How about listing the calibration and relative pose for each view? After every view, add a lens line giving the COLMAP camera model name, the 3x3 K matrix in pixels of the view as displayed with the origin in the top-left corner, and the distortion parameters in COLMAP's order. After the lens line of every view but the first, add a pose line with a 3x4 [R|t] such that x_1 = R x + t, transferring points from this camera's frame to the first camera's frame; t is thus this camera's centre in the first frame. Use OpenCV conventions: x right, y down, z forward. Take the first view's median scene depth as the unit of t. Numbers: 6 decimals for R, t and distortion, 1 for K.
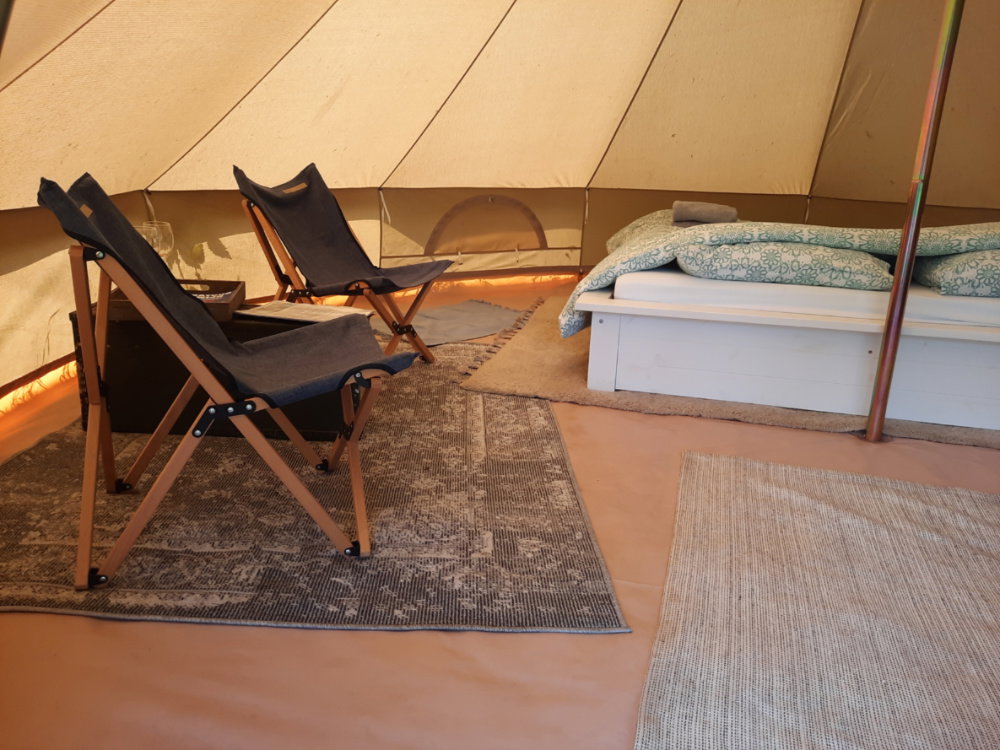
lens RADIAL K [[736.3, 0, 498.4], [0, 736.3, 363.3], [0, 0, 1]] dist [0.080177, -0.090360]
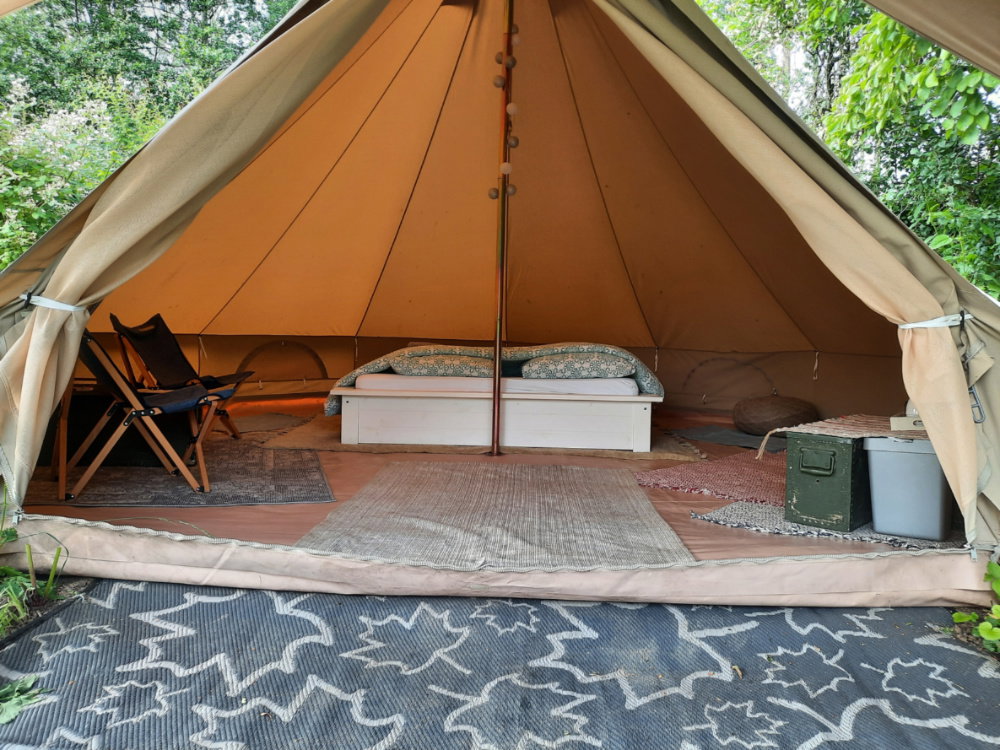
lens RADIAL K [[736.3, 0, 498.4], [0, 736.3, 363.3], [0, 0, 1]] dist [0.080177, -0.090360]
pose [[0.967482, -0.015872, 0.252440, 0.052318], [0.071799, 0.974209, -0.213919, 0.265109], [-0.242534, 0.225088, 0.943670, -0.761426]]
